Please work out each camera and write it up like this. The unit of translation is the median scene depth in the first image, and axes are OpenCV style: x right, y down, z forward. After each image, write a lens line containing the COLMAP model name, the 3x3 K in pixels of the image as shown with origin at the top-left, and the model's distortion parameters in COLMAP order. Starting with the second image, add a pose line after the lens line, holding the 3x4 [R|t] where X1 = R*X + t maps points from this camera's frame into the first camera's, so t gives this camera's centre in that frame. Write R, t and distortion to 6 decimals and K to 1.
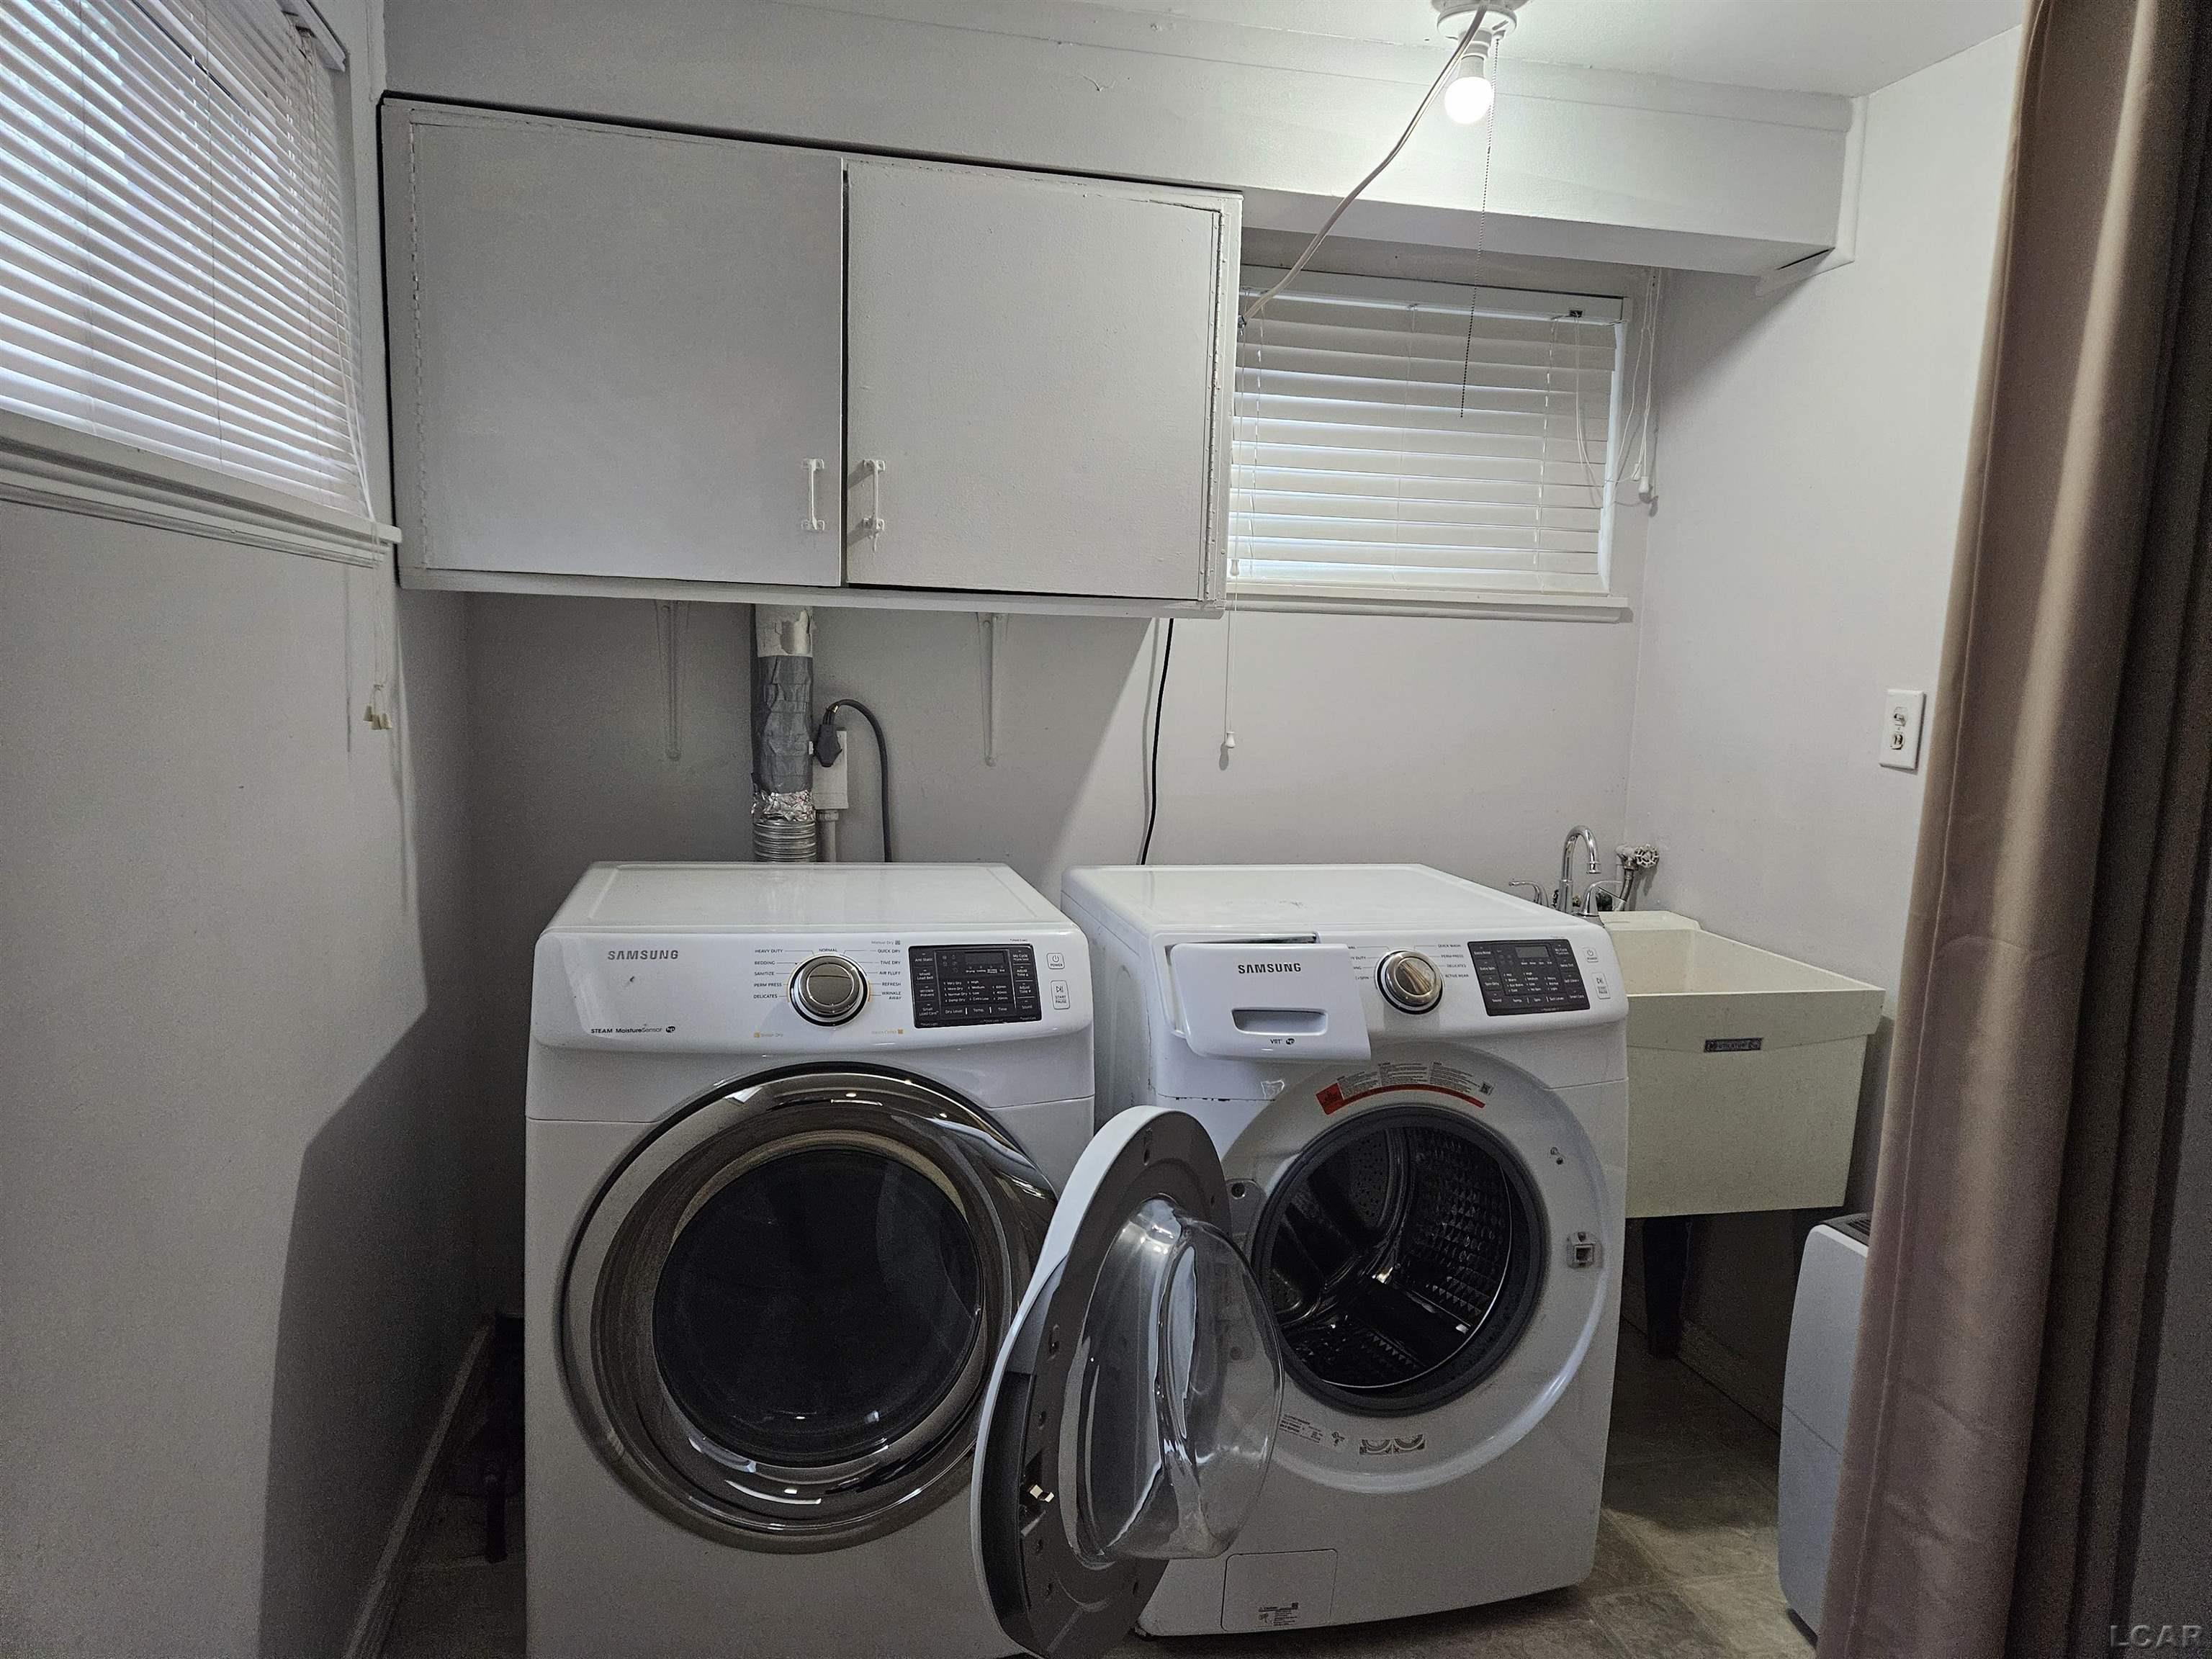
lens RADIAL K [[1571.5, 0, 1106.0], [0, 1571.5, 829.5], [0, 0, 1]] dist [0.000251, -0.000668]
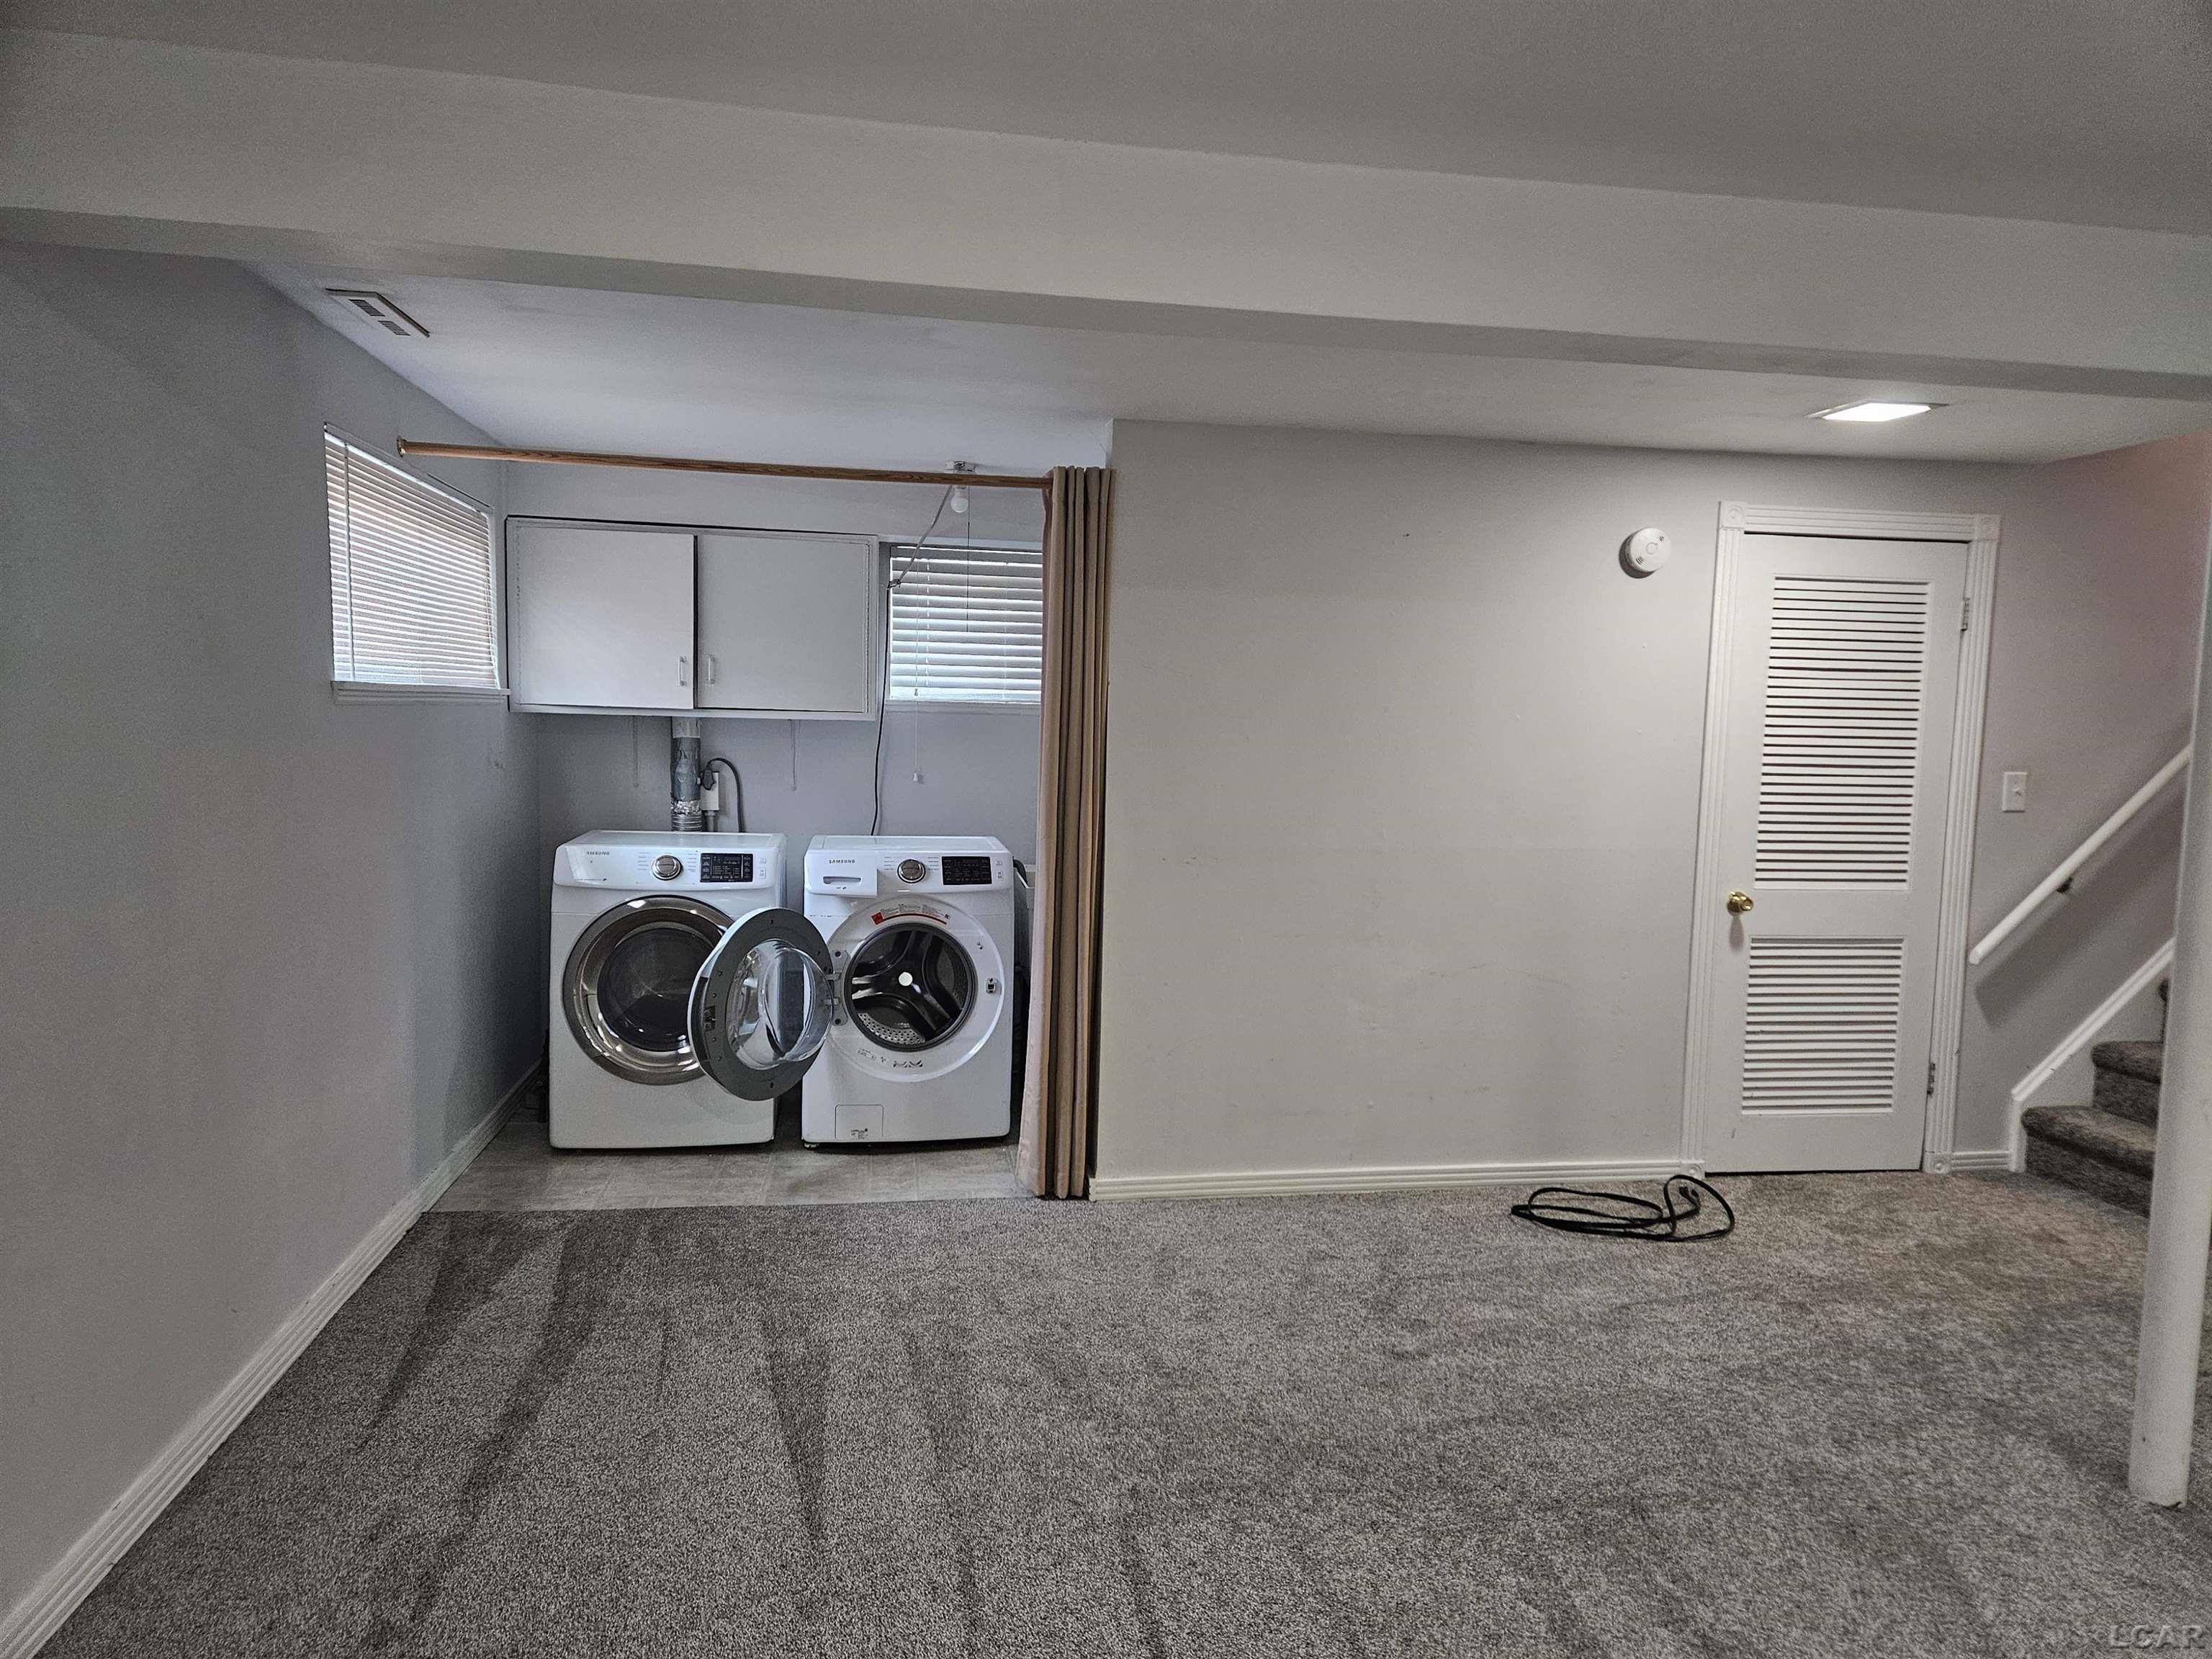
lens RADIAL K [[1468.7, 0, 1106.0], [0, 1468.7, 829.5], [0, 0, 1]] dist [0.003995, -0.000505]
pose [[0.999313, -0.001480, -0.037039, 0.584849], [0.000119, 0.999326, -0.036711, 0.116520], [0.037069, 0.036681, 0.998639, -1.288719]]
